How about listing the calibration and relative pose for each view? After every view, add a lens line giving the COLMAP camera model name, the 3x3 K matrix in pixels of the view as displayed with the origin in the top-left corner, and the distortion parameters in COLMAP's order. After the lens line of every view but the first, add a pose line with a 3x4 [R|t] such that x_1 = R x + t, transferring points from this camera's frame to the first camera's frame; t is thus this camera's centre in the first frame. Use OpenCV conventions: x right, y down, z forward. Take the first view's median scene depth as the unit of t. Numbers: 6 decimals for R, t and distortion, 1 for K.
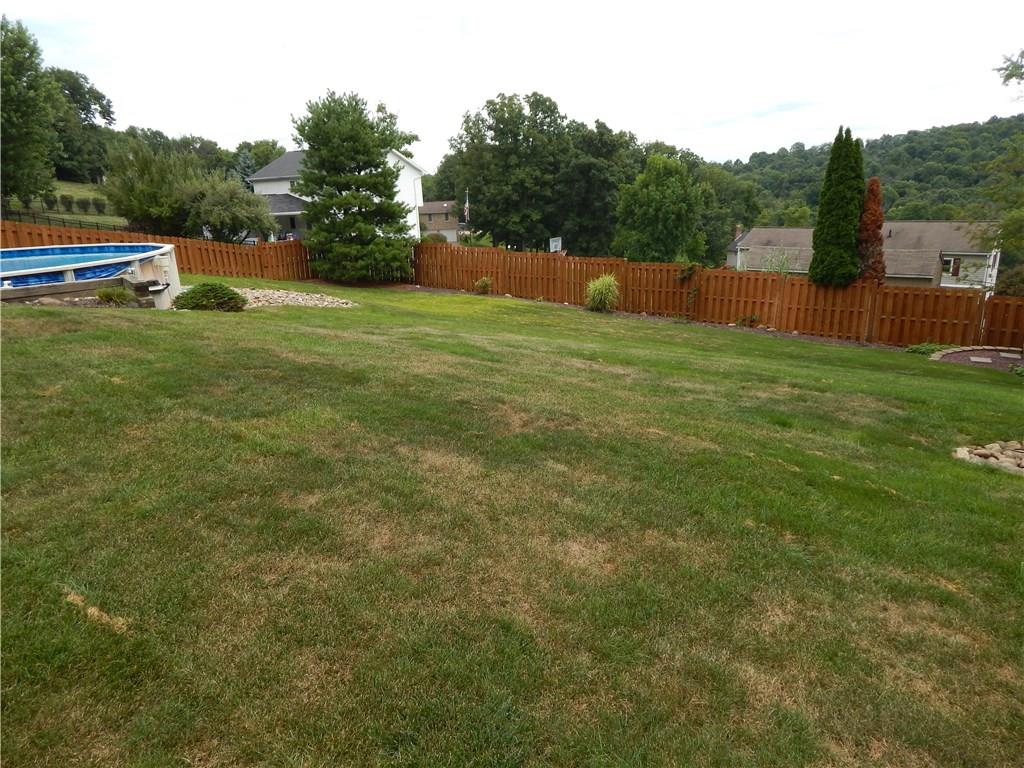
lens RADIAL K [[666.7, 0, 510.7], [0, 666.7, 383.5], [0, 0, 1]] dist [-0.004387, -0.008272]
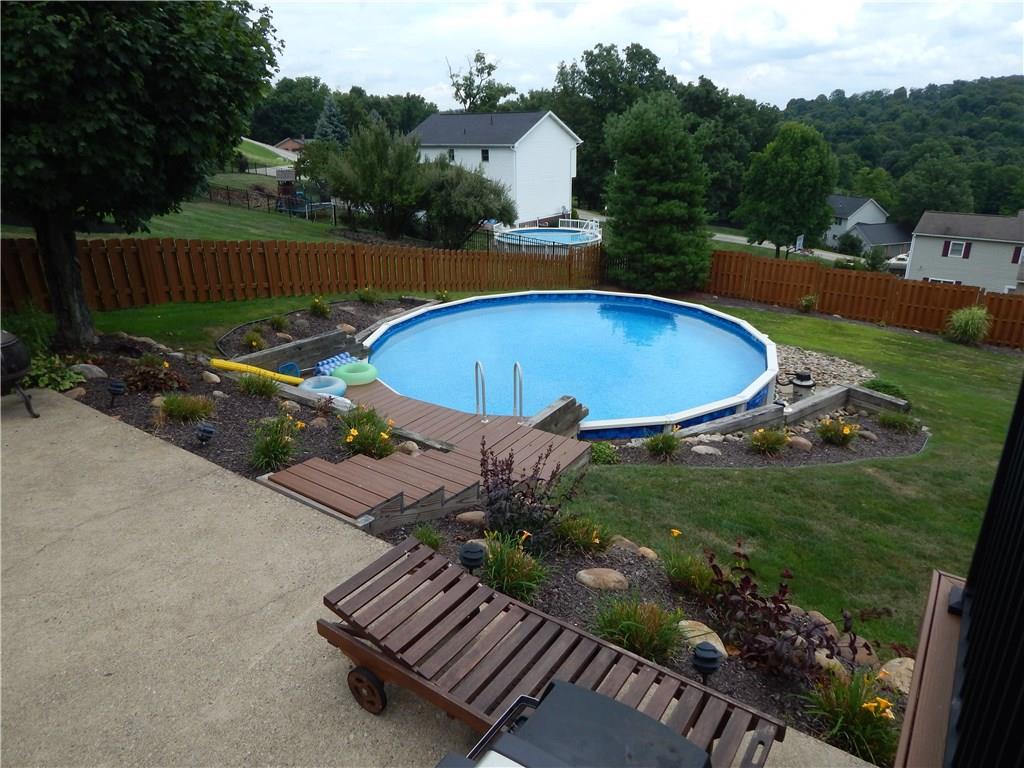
lens RADIAL K [[666.7, 0, 512.6], [0, 666.7, 383.5], [0, 0, 1]] dist [-0.004387, -0.008272]
pose [[0.999563, 0.029070, -0.005303, -0.117947], [-0.028525, 0.996089, 0.083619, -0.025738], [0.007713, -0.083432, 0.996484, 0.005834]]
